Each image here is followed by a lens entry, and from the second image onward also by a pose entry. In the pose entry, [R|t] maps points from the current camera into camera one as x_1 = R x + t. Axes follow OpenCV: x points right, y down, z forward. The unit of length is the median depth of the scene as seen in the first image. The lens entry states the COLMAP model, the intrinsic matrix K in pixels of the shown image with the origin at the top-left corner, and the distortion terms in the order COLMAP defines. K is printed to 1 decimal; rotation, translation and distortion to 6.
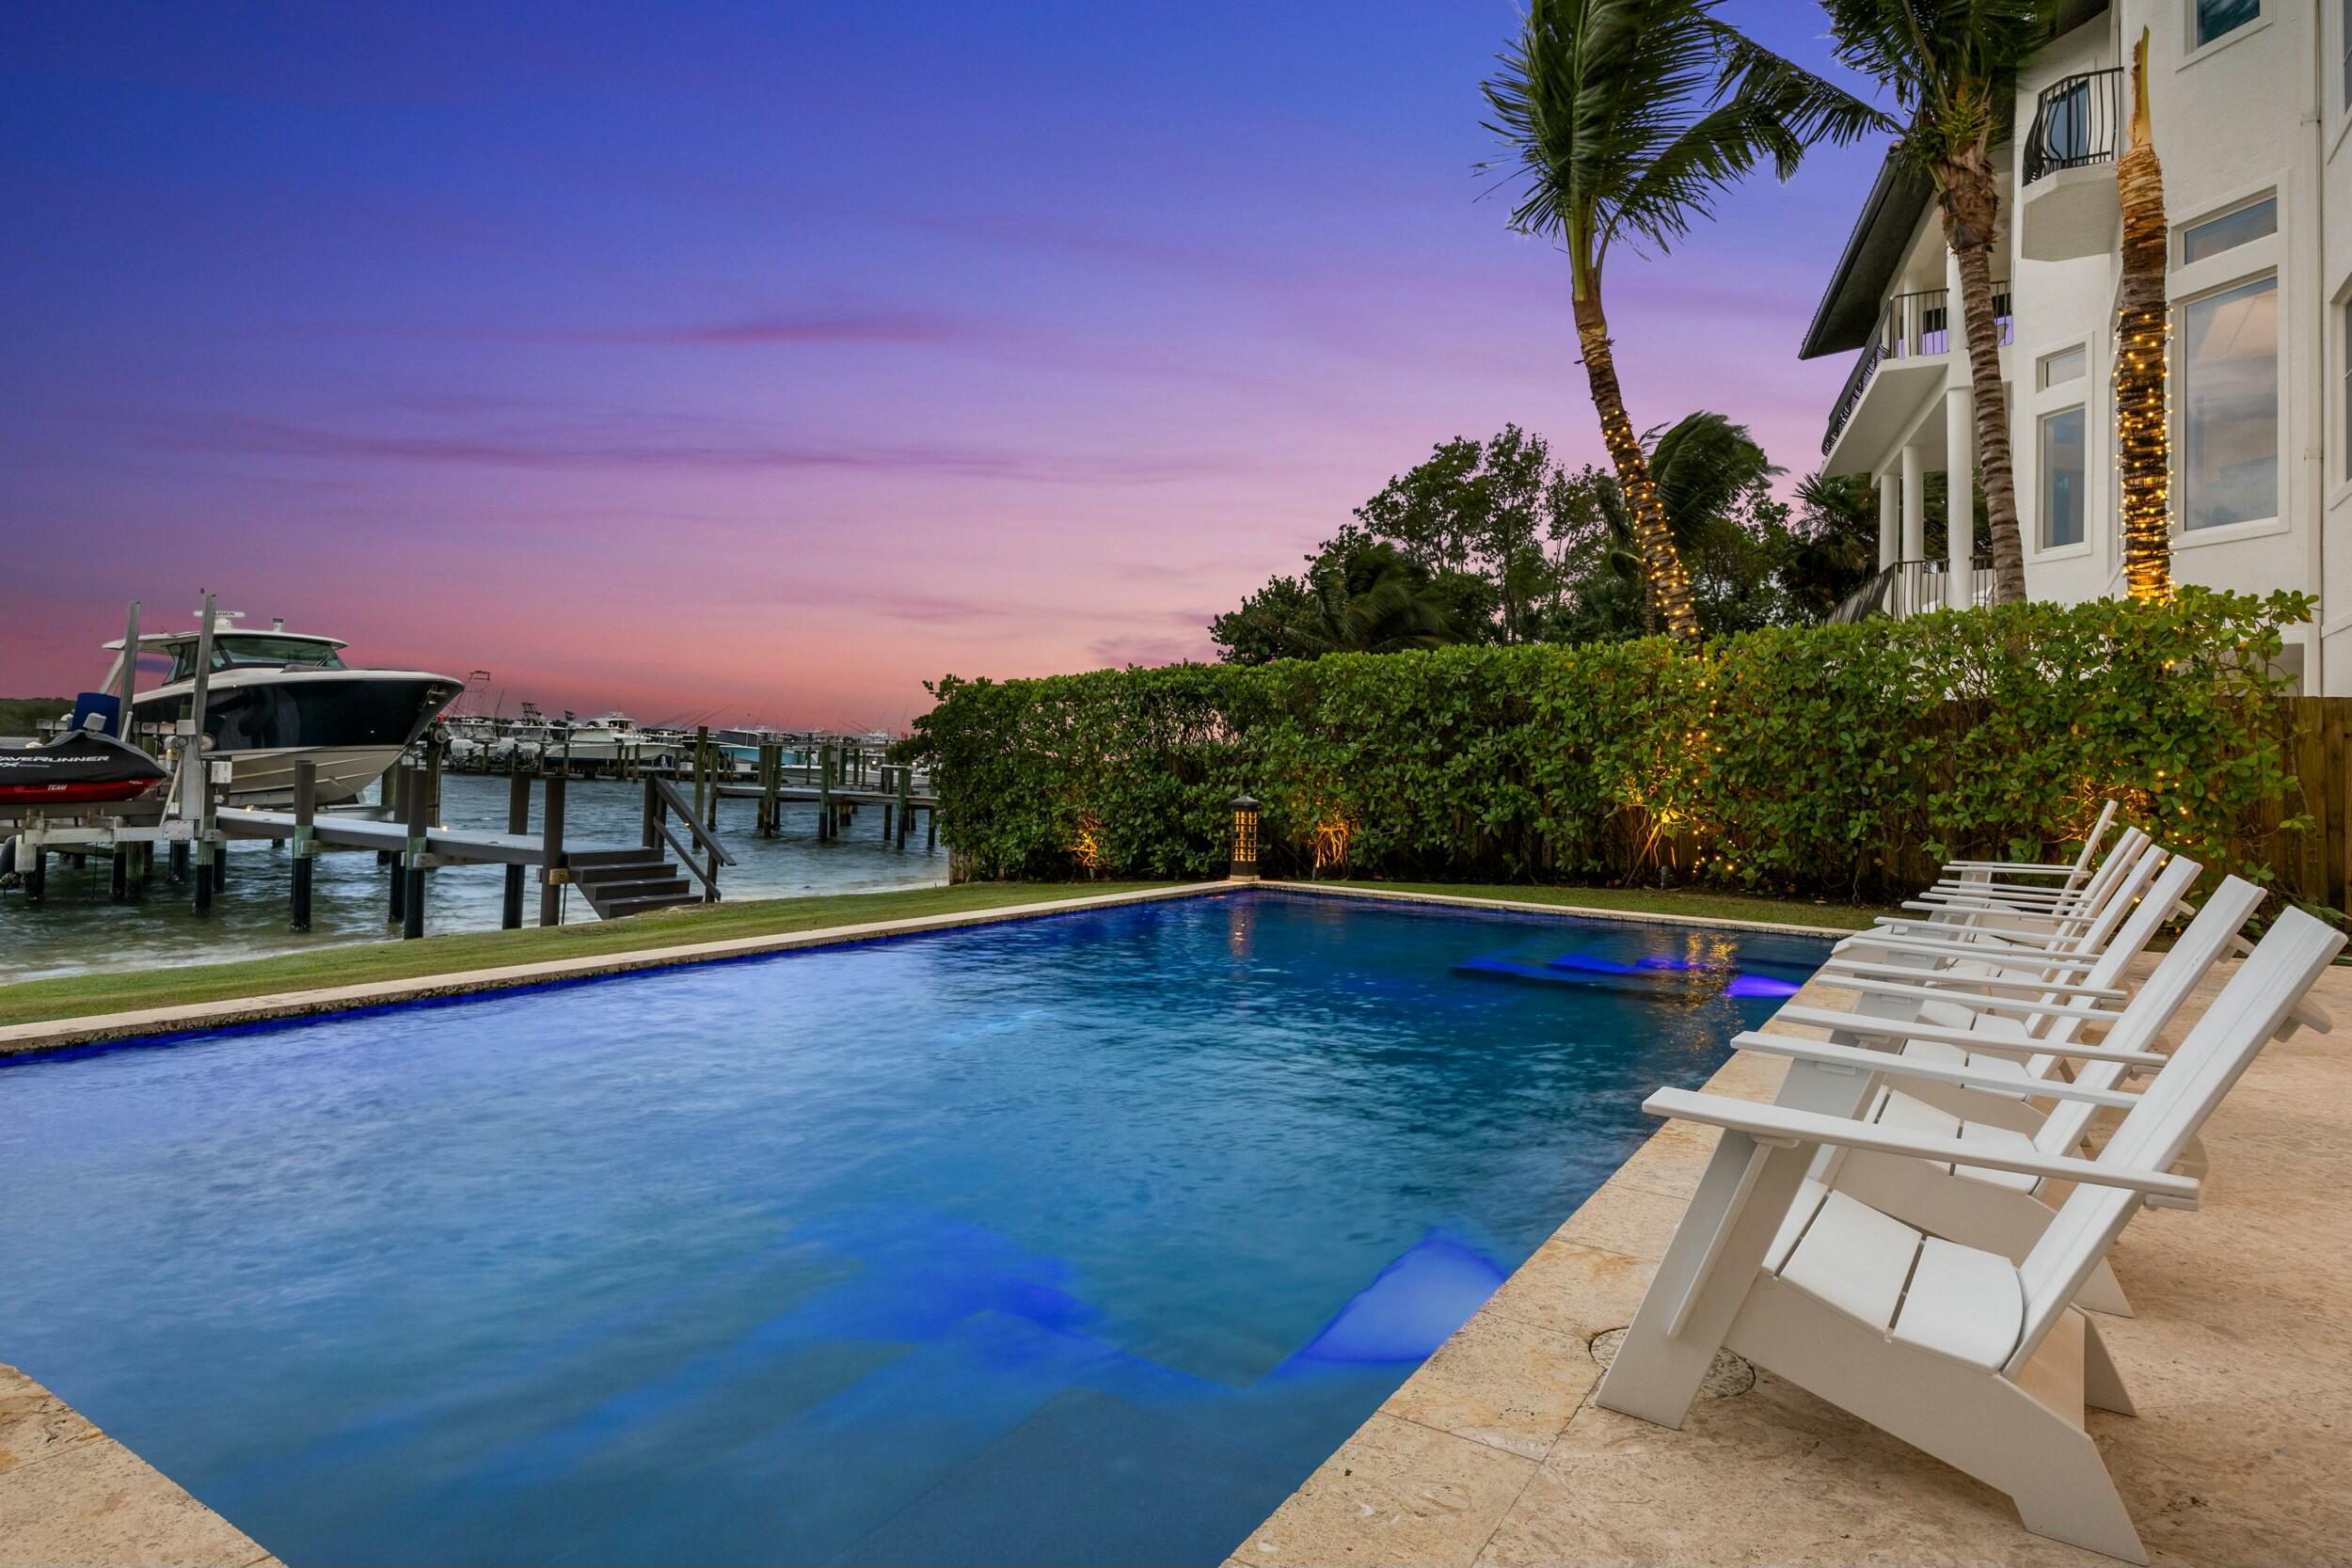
lens RADIAL K [[1363.7, 0, 1181.0], [0, 1363.7, 732.1], [0, 0, 1]] dist [-0.005652, -0.000661]
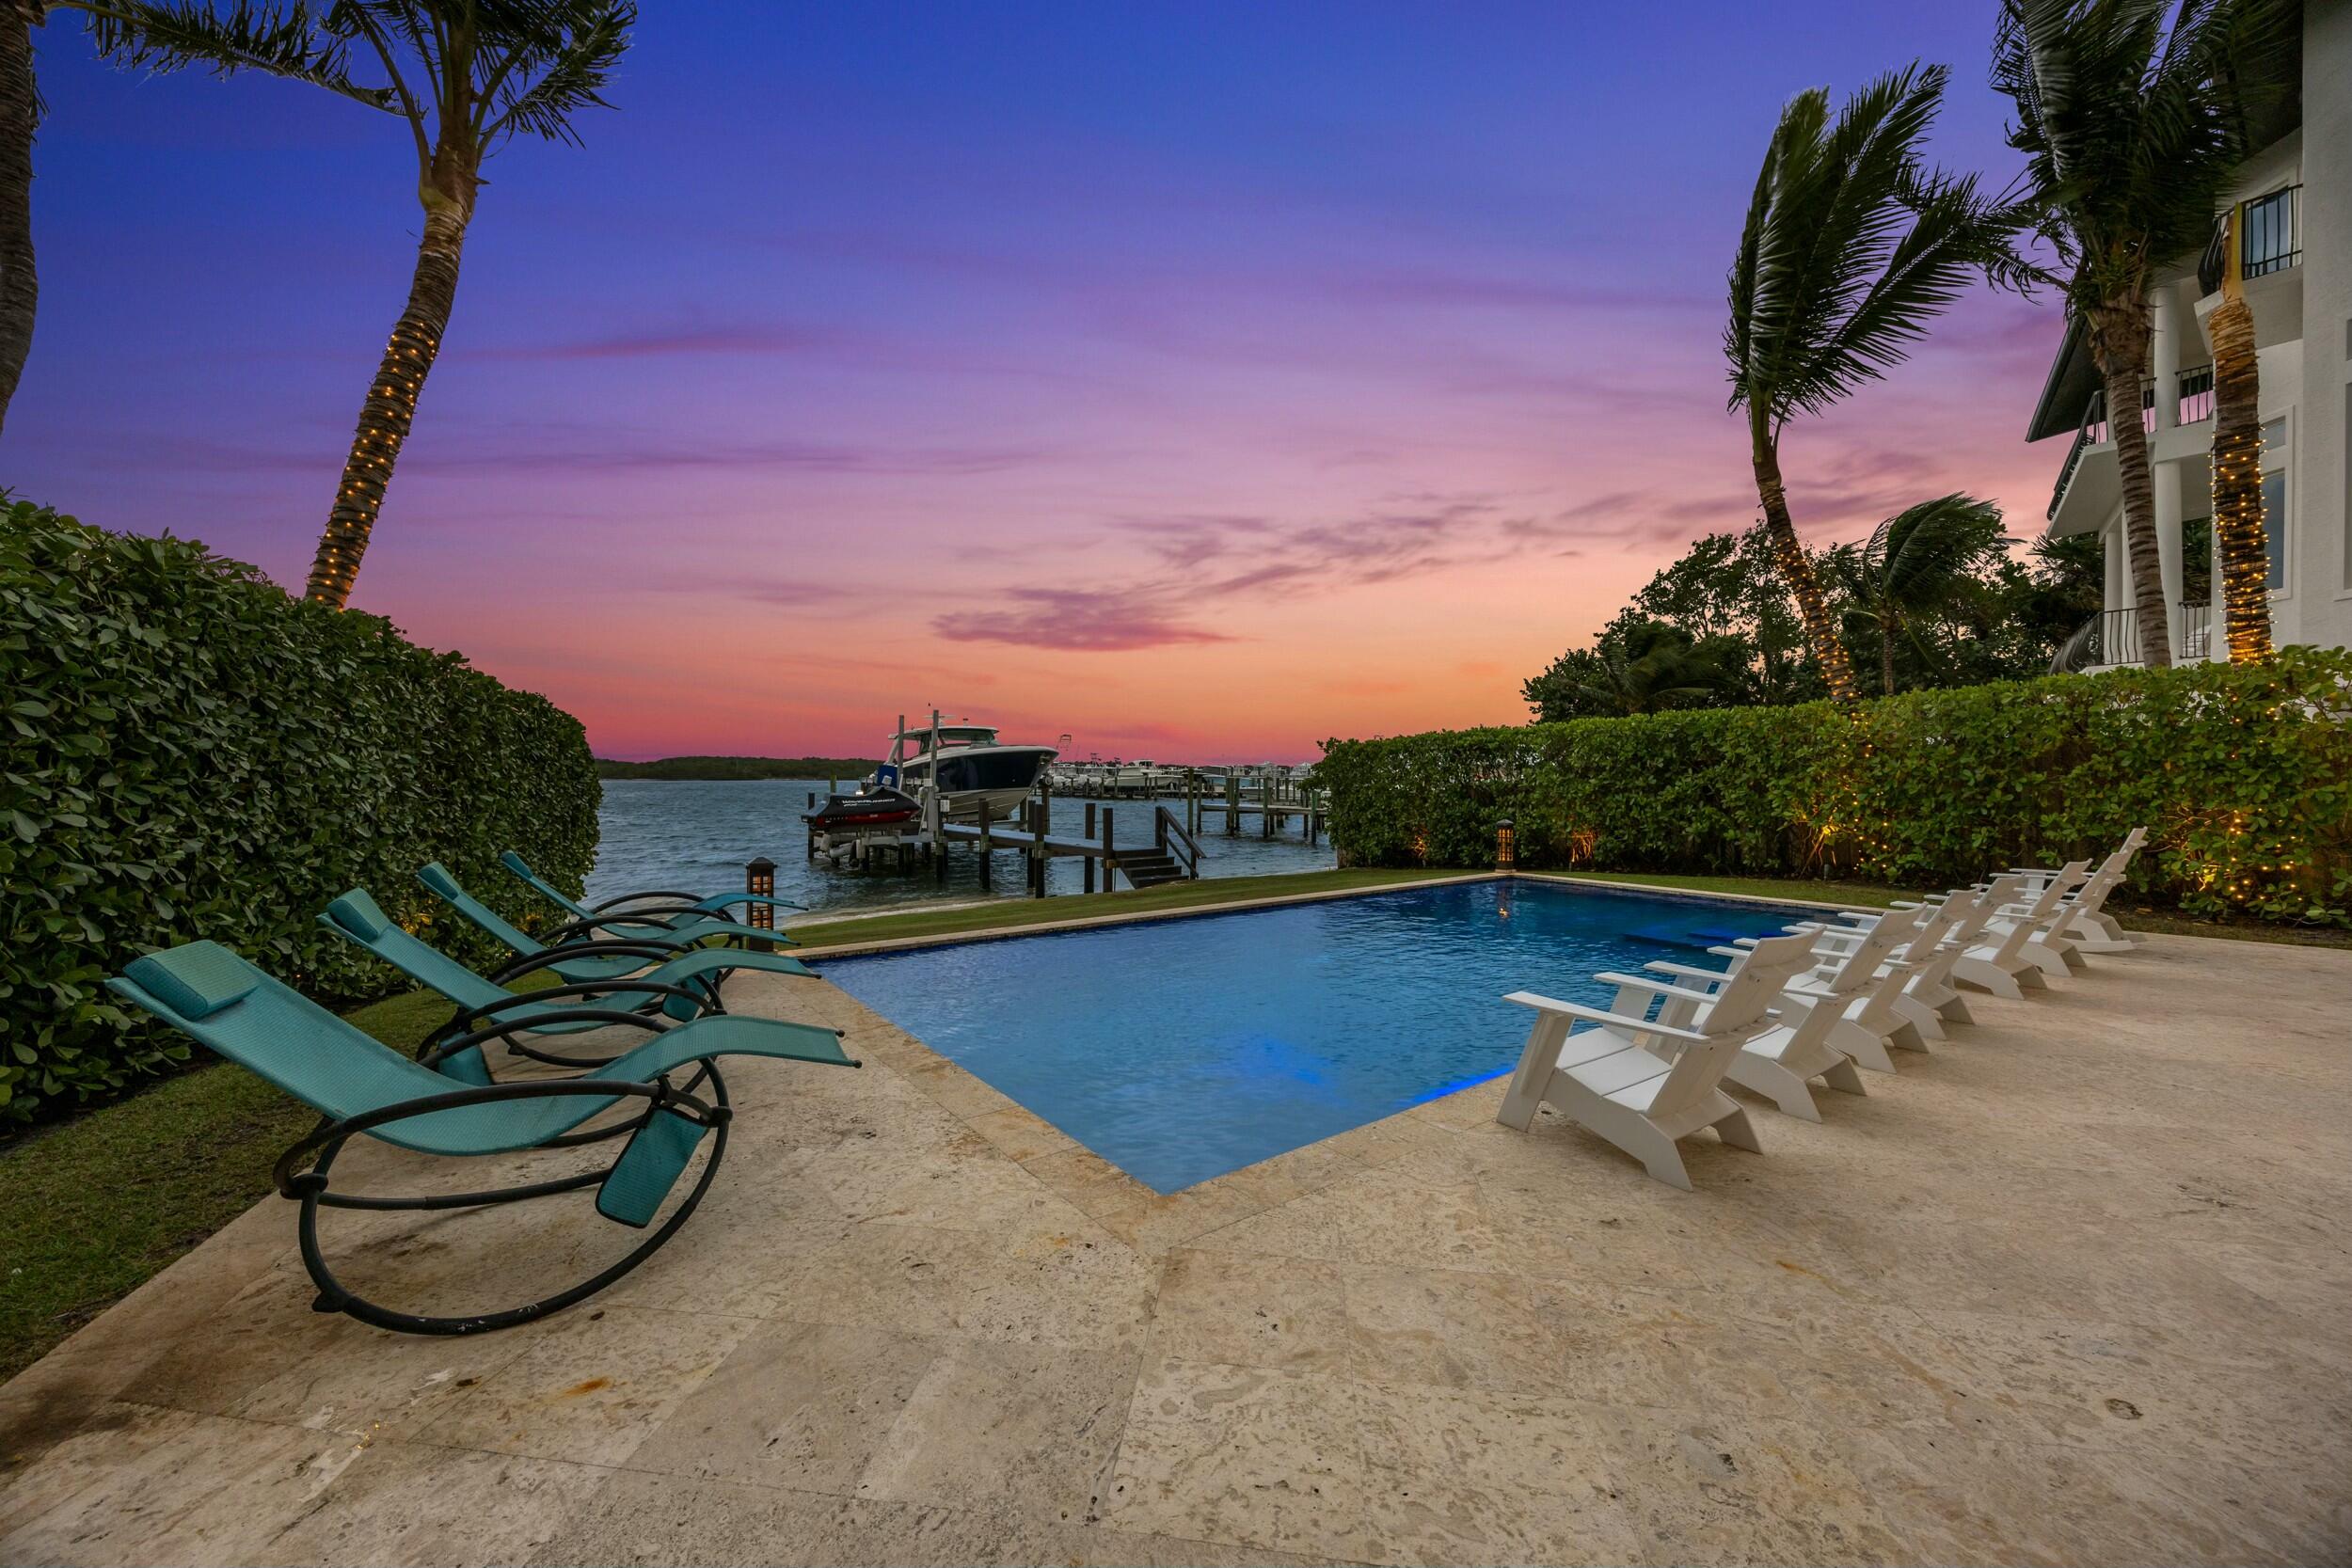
lens RADIAL K [[947.7, 0, 1176.0], [0, 947.7, 784.0], [0, 0, 1]] dist [0.000190, -0.000159]
pose [[0.934645, -0.023005, -0.354836, 0.059381], [0.034091, 0.999105, 0.025023, -0.025123], [0.353943, -0.035484, 0.934594, -0.115109]]
